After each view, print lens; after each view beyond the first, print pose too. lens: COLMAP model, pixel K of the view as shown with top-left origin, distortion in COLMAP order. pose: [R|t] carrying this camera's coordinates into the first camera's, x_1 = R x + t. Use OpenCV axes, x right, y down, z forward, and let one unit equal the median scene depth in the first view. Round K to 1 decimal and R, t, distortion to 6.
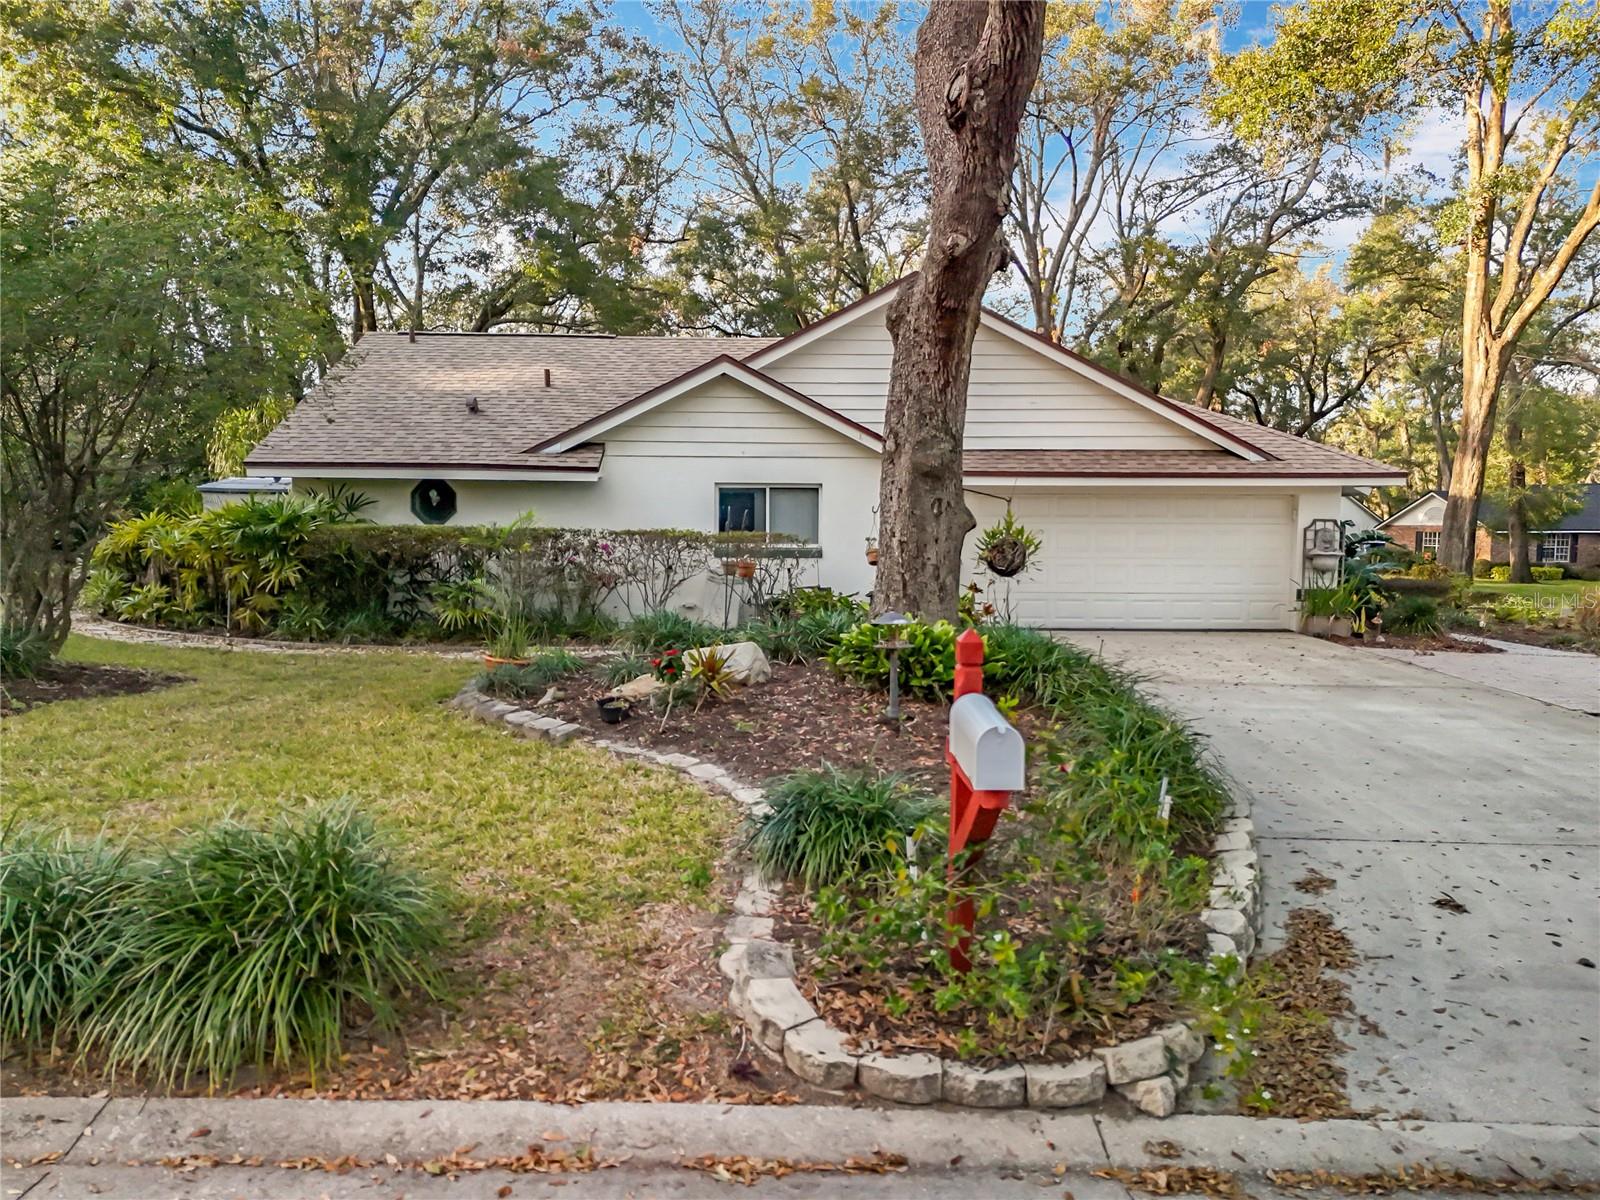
lens RADIAL K [[1144.9, 0, 800.0], [0, 1144.9, 600.0], [0, 0, 1]] dist [0.049536, -0.001531]
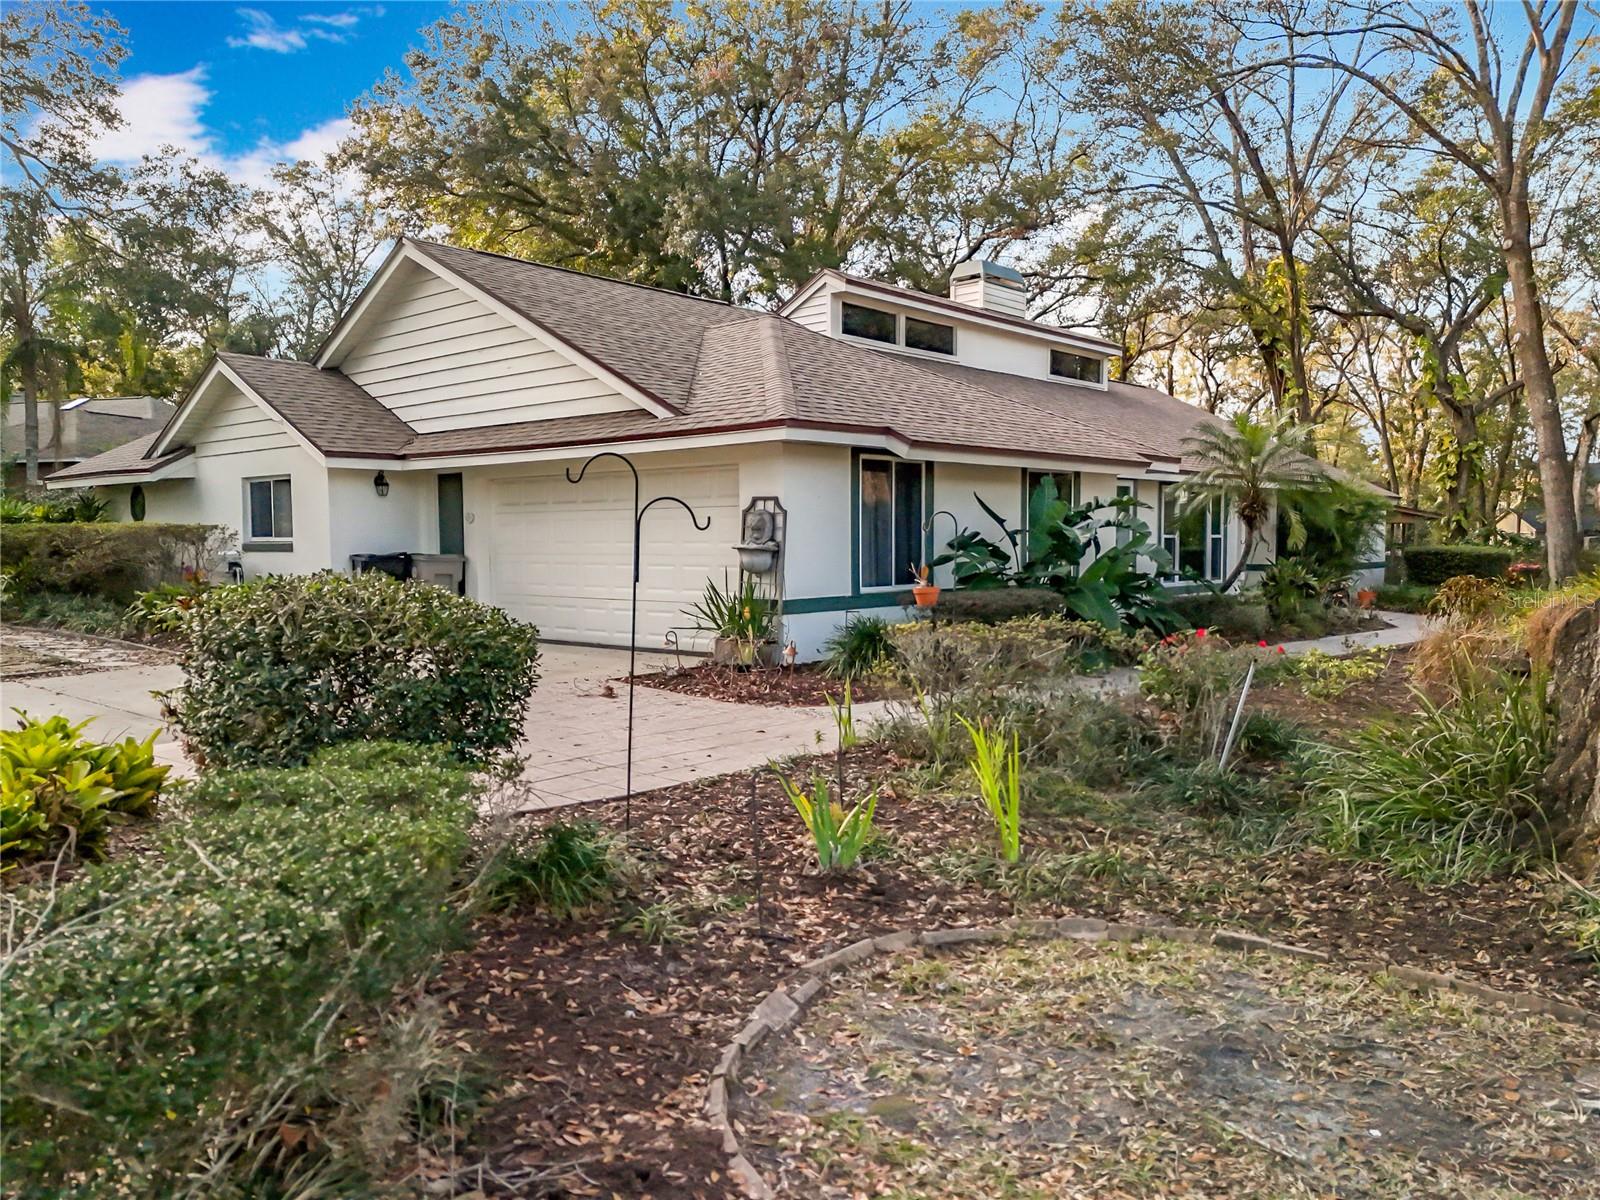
lens RADIAL K [[1144.9, 0, 800.0], [0, 1144.9, 600.0], [0, 0, 1]] dist [0.049536, -0.001531]
pose [[0.761576, 0.026787, -0.647522, 0.938082], [-0.032250, 0.999474, 0.003416, -0.013065], [0.647273, 0.018281, 0.762039, 0.523063]]
